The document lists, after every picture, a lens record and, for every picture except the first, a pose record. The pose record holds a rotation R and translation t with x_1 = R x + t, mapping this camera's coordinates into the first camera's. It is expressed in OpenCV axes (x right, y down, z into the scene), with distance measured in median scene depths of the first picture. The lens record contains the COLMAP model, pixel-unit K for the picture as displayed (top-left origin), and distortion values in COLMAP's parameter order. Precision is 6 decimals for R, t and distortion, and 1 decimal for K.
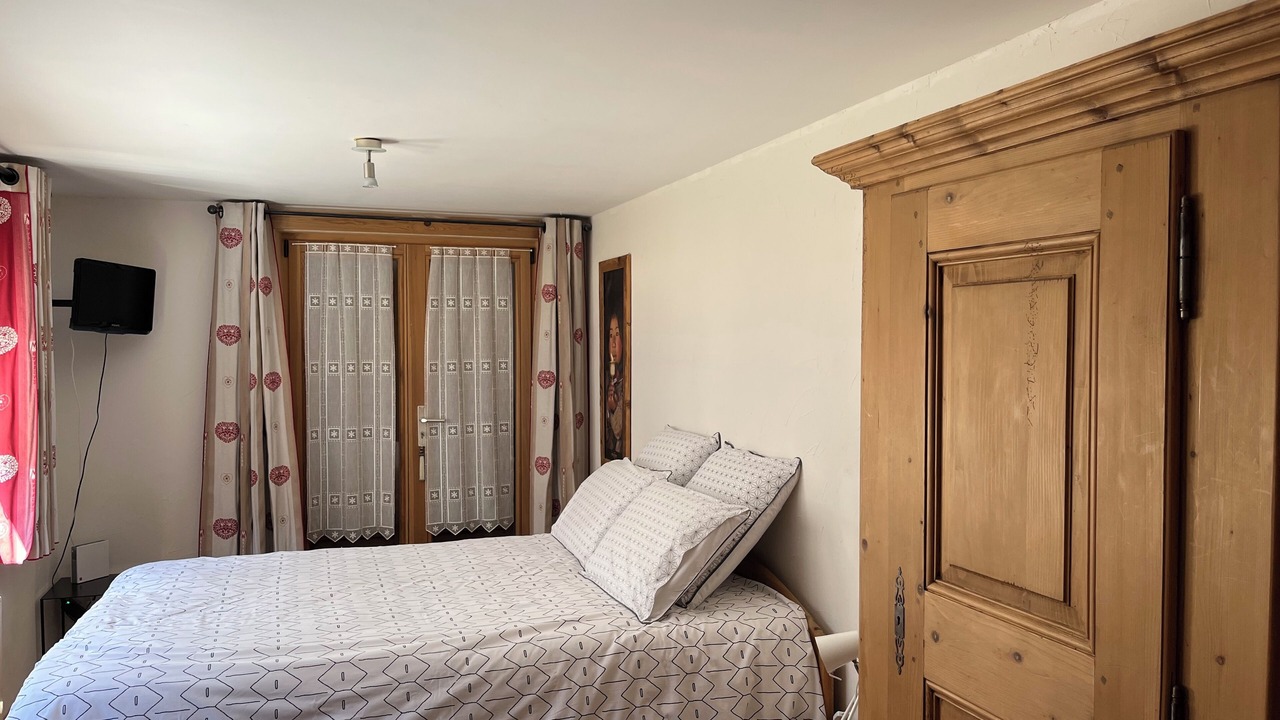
lens RADIAL K [[977.3, 0, 640.0], [0, 977.3, 360.0], [0, 0, 1]] dist [0.071427, -0.085631]
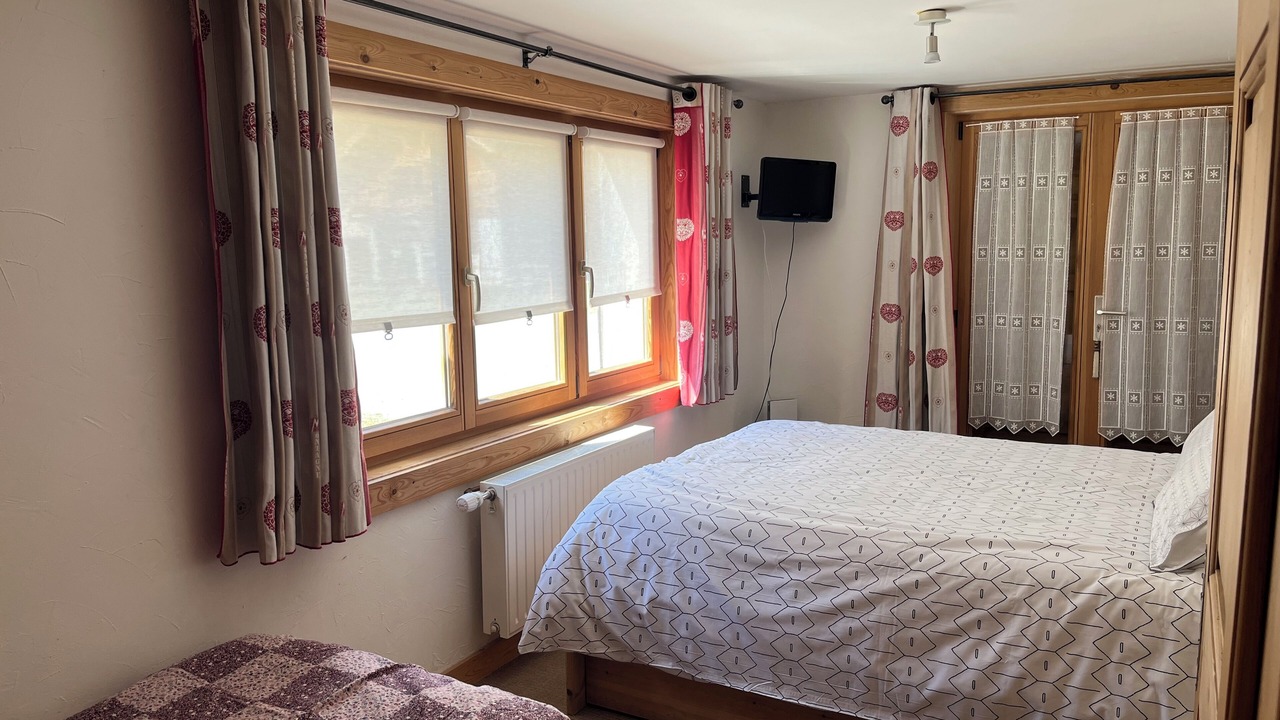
lens RADIAL K [[977.3, 0, 640.0], [0, 977.3, 360.0], [0, 0, 1]] dist [0.071427, -0.085631]
pose [[0.665108, 0.088095, -0.741532, 0.199915], [-0.000712, 0.993091, 0.117343, -0.000785], [0.746747, -0.077518, 0.660576, 0.097378]]
